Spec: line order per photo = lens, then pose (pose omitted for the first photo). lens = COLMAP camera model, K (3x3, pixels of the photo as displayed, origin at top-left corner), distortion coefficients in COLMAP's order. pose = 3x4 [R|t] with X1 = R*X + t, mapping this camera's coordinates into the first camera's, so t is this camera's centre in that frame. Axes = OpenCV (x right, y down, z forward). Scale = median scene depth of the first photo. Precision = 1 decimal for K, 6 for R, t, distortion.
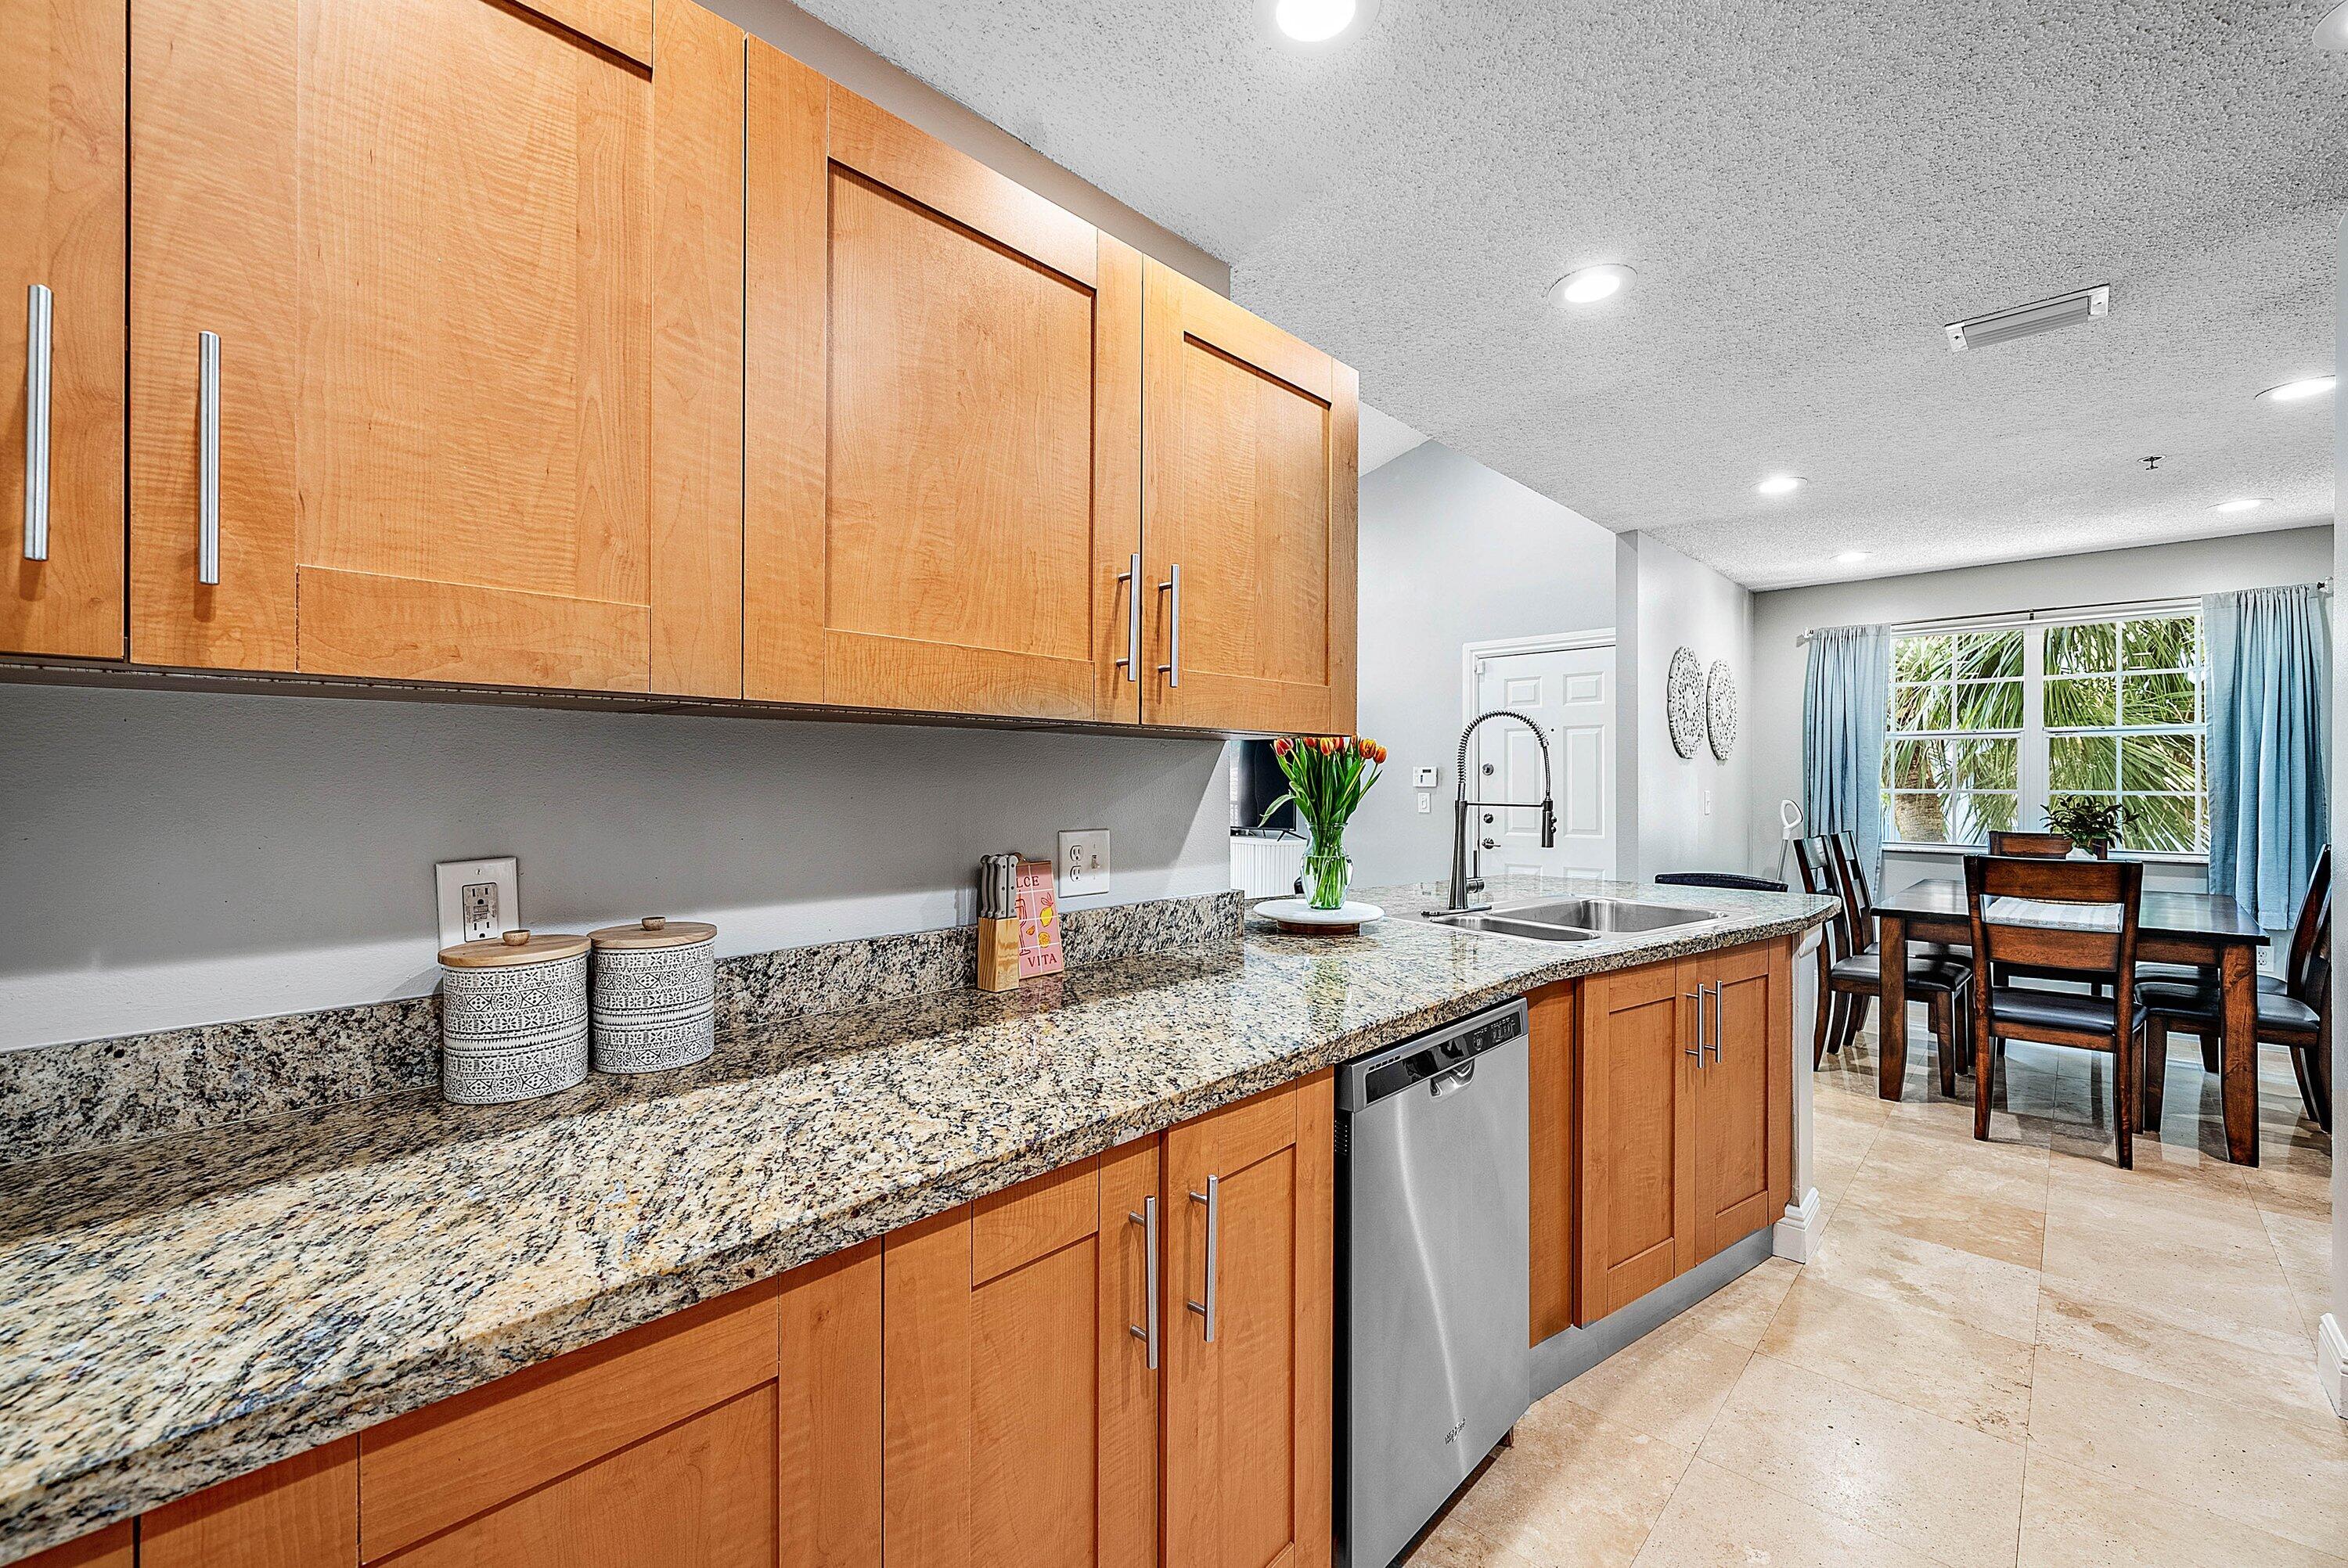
lens RADIAL K [[973.2, 0, 1179.3], [0, 973.2, 773.3], [0, 0, 1]] dist [-0.002679, -0.000384]
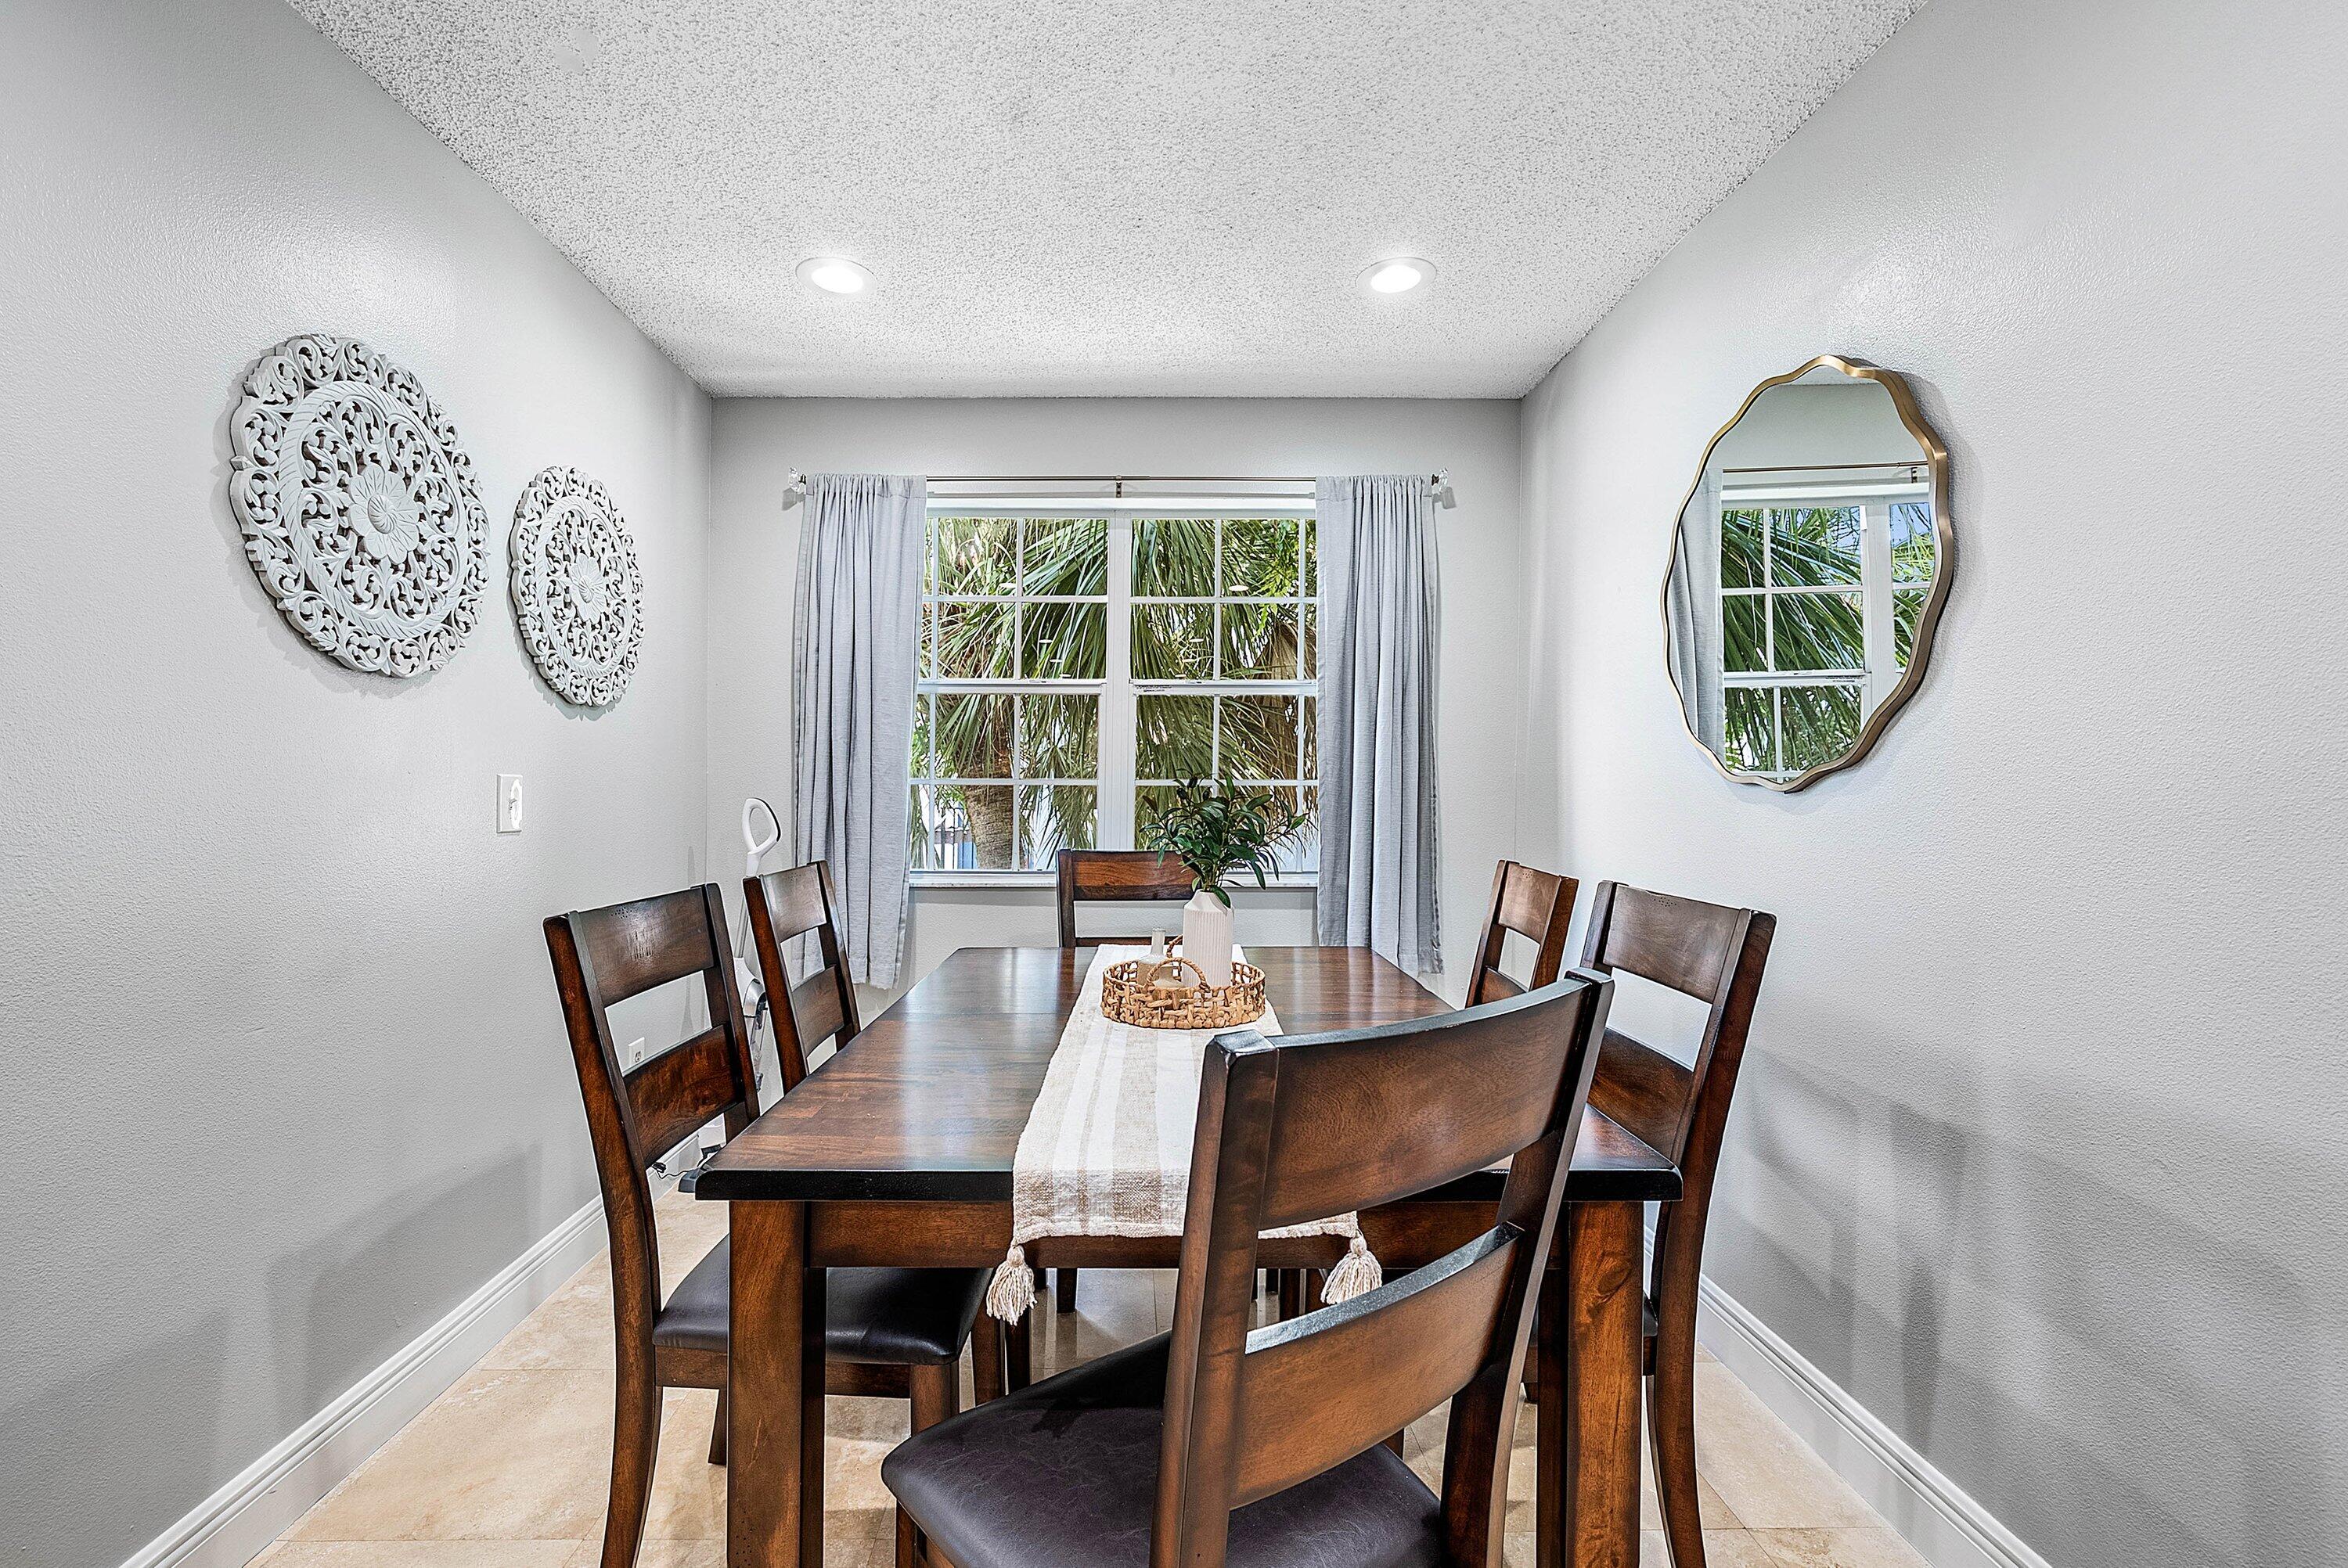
lens RADIAL K [[880.9, 0, 1165.4], [0, 880.9, 781.2], [0, 0, 1]] dist [-0.004911, 0.001142]
pose [[0.701021, 0.009540, 0.713077, 0.483680], [-0.005536, 0.999953, -0.007935, 0.022680], [-0.713119, 0.001615, 0.701041, 0.565422]]
